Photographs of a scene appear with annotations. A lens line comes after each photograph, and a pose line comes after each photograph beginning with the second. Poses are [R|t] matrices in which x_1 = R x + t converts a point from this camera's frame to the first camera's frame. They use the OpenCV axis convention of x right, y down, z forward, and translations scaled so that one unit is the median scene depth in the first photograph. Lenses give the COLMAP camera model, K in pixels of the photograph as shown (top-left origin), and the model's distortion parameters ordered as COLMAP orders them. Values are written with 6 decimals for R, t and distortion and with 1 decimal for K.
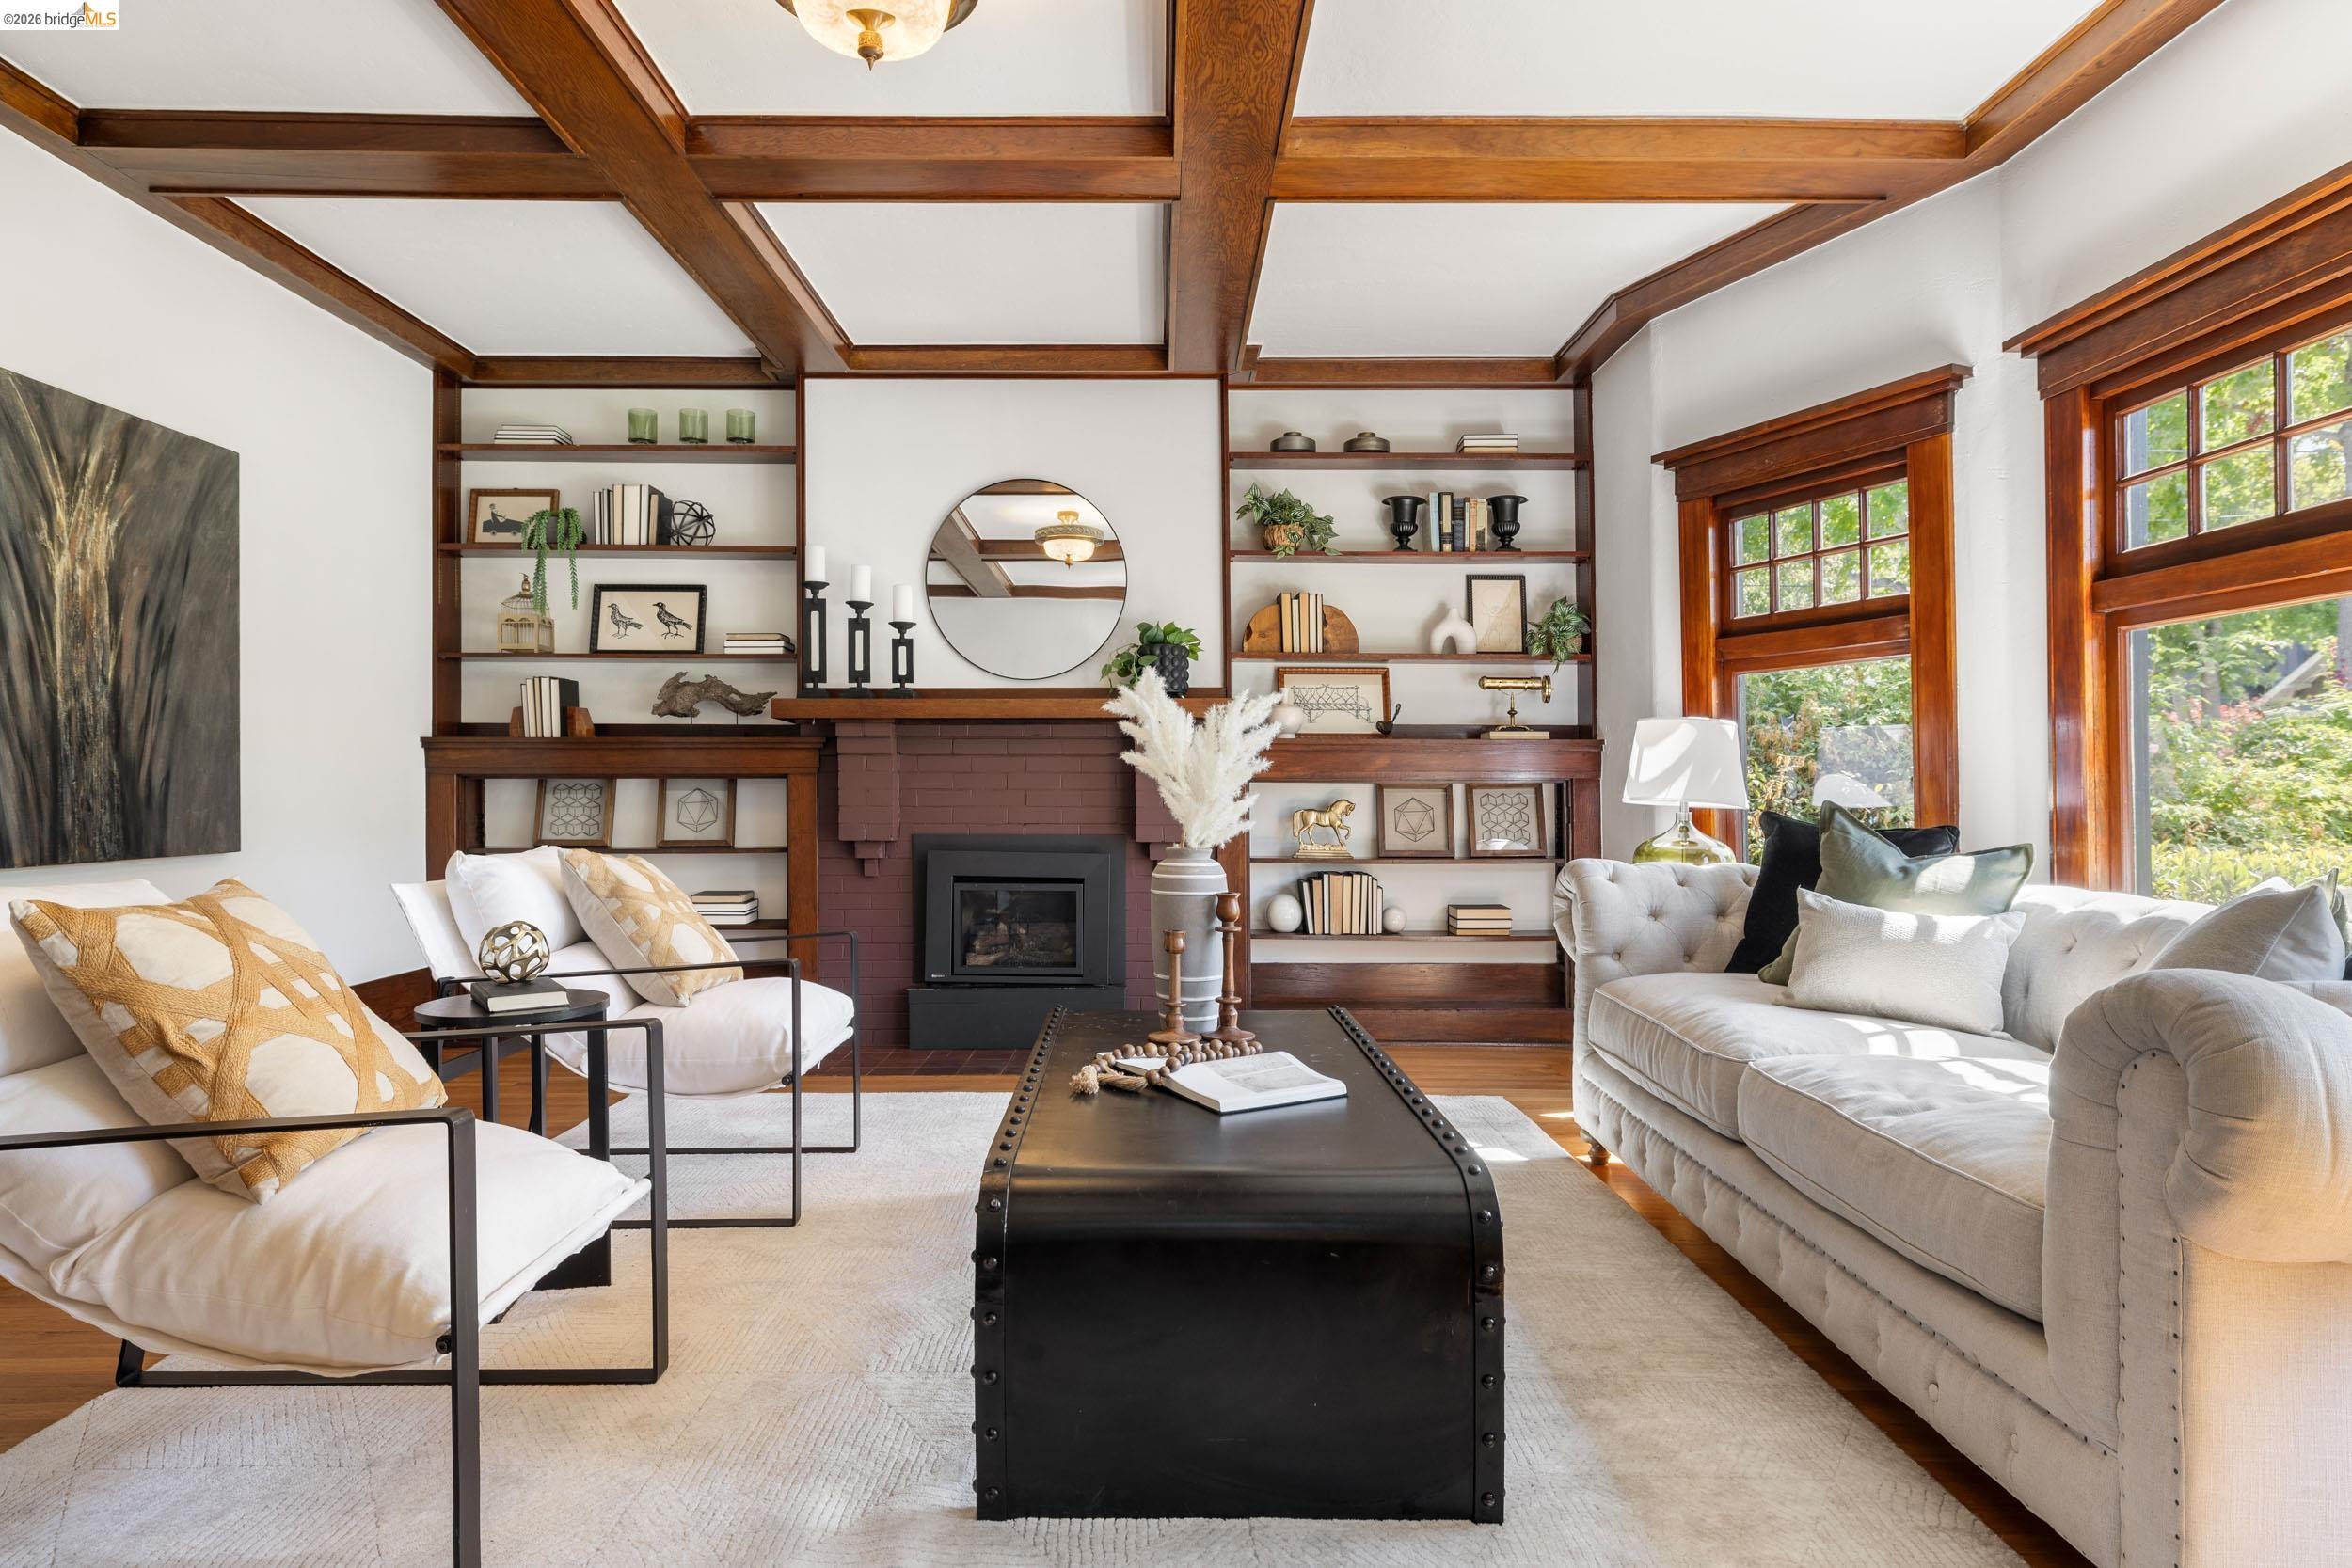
lens RADIAL K [[1352.1, 0, 1176.2], [0, 1352.1, 782.0], [0, 0, 1]] dist [-0.000482, 0.000246]
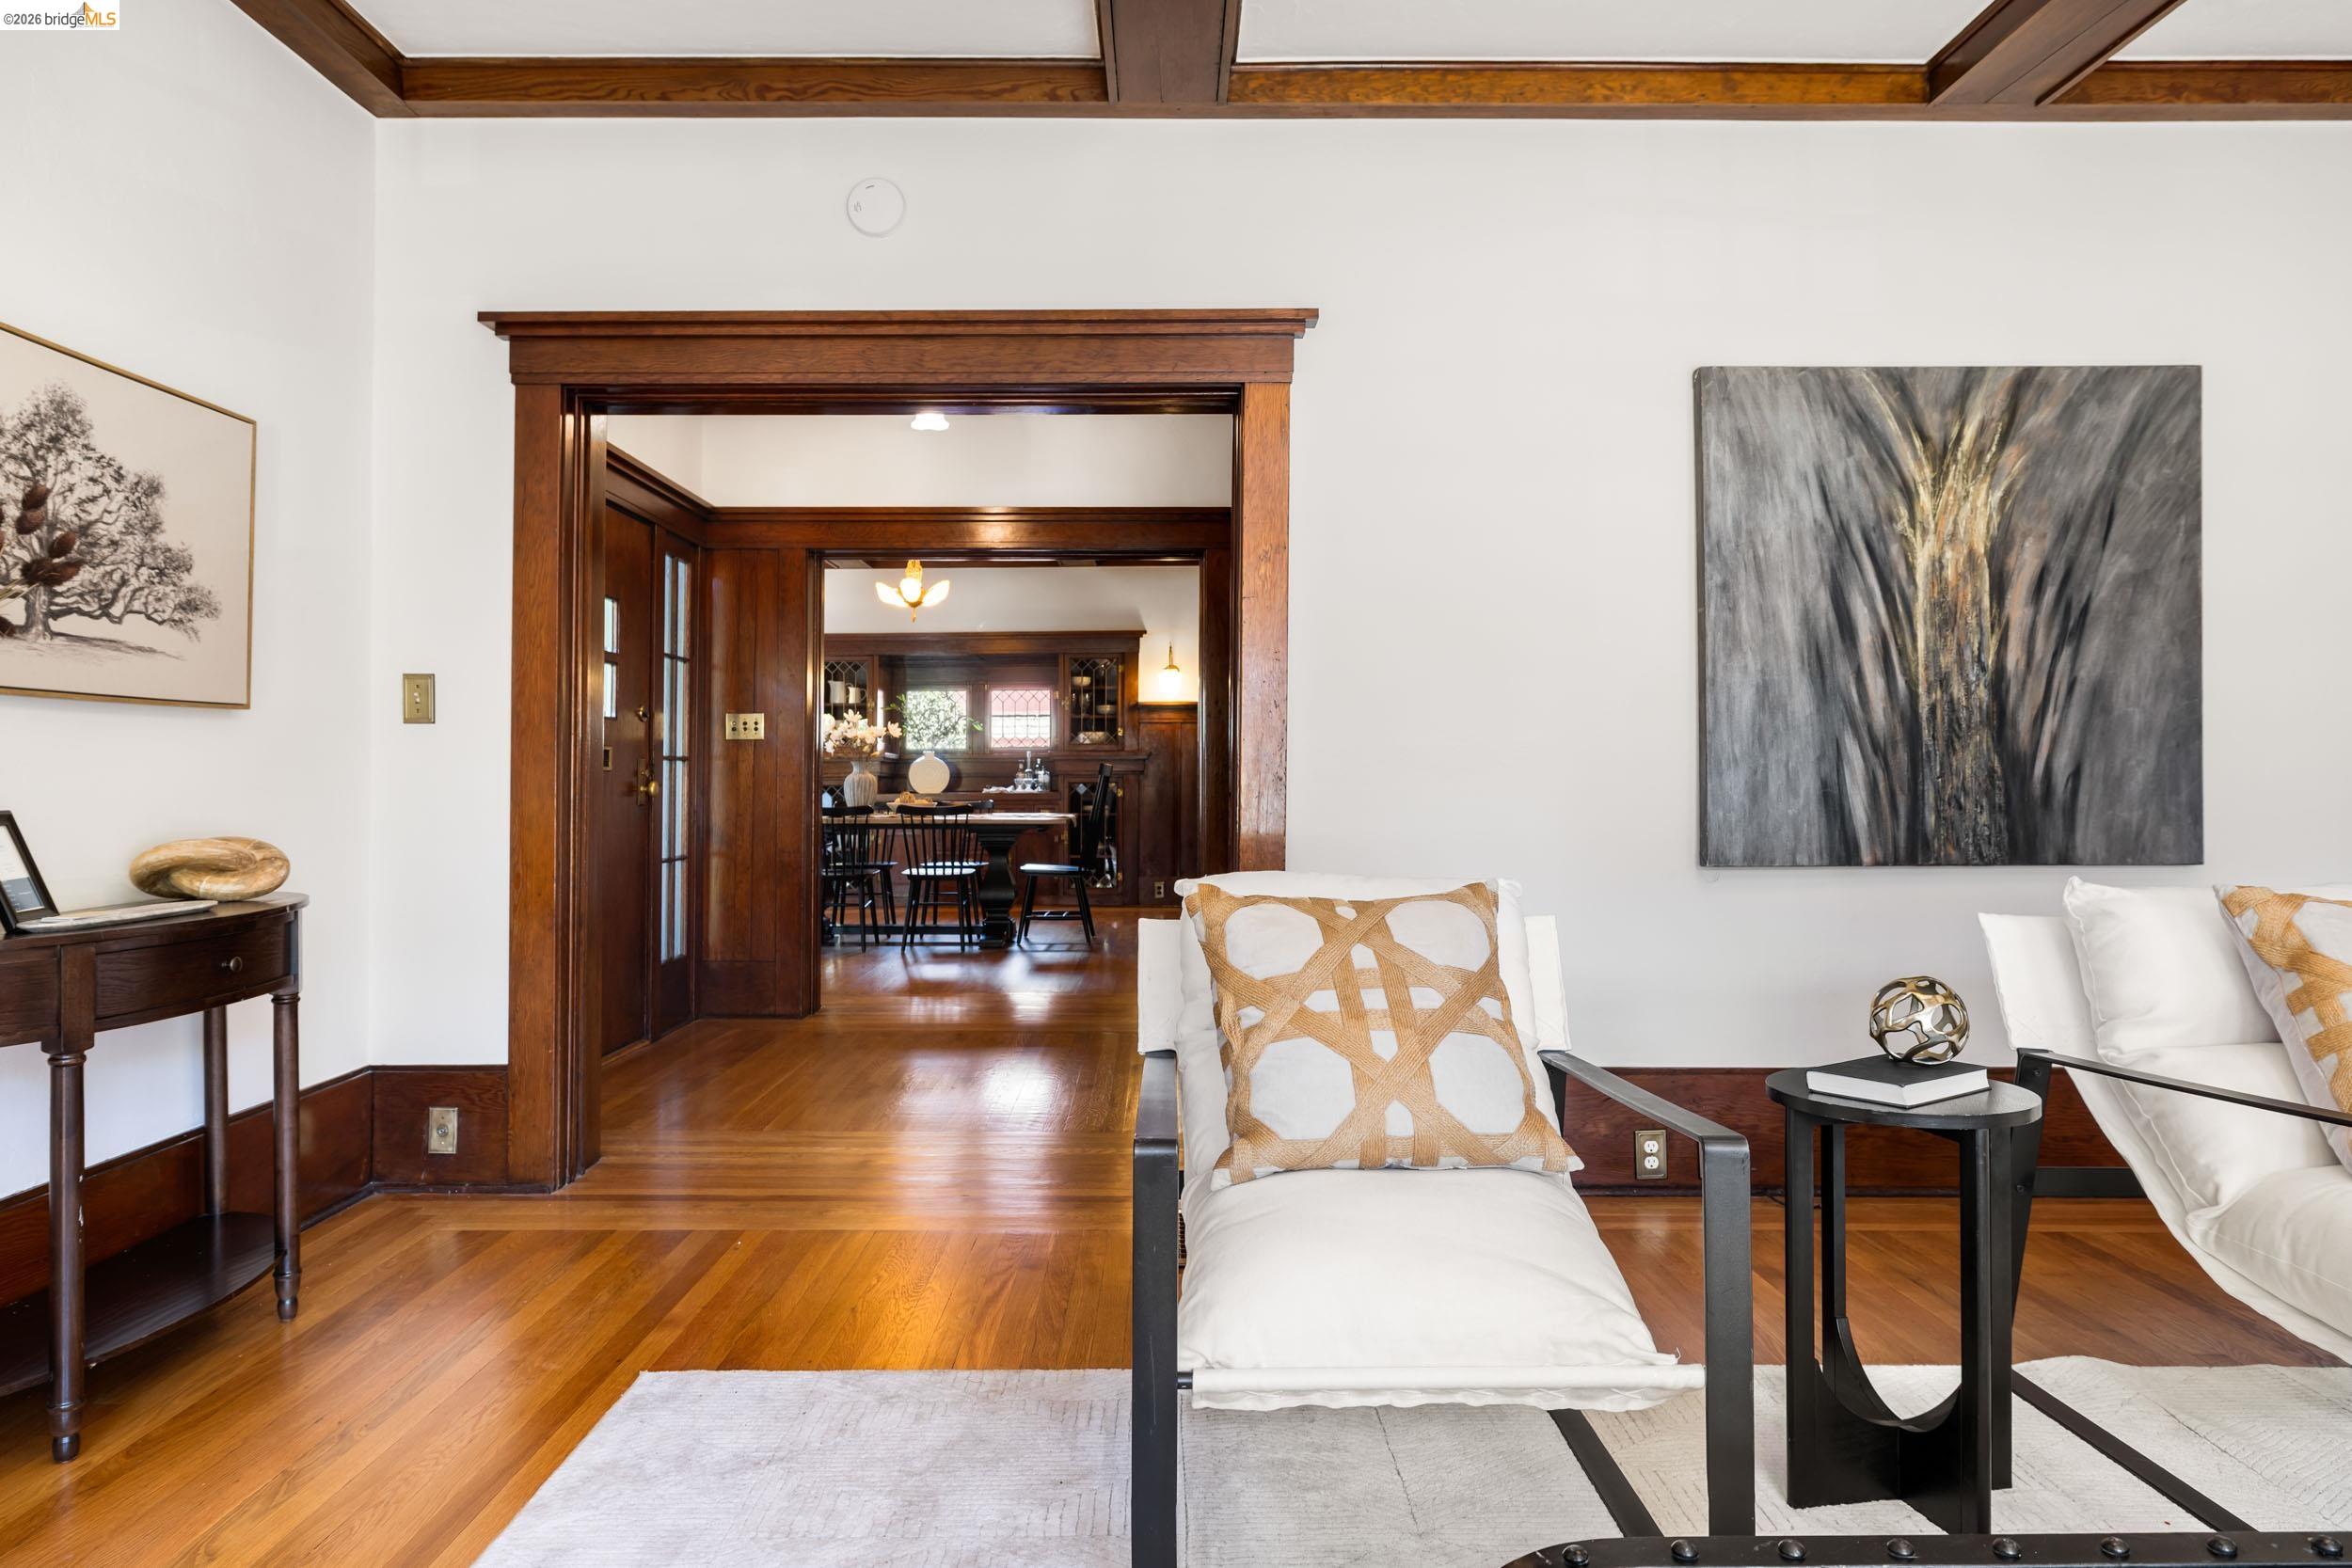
lens RADIAL K [[1477.7, 0, 1173.4], [0, 1477.7, 784.0], [0, 0, 1]] dist [0.006891, 0.001650]
pose [[-0.013909, 0.000196, -0.999903, 0.216361], [0.004984, 0.999988, 0.000127, 0.000631], [0.999891, -0.004981, -0.013910, 0.462527]]
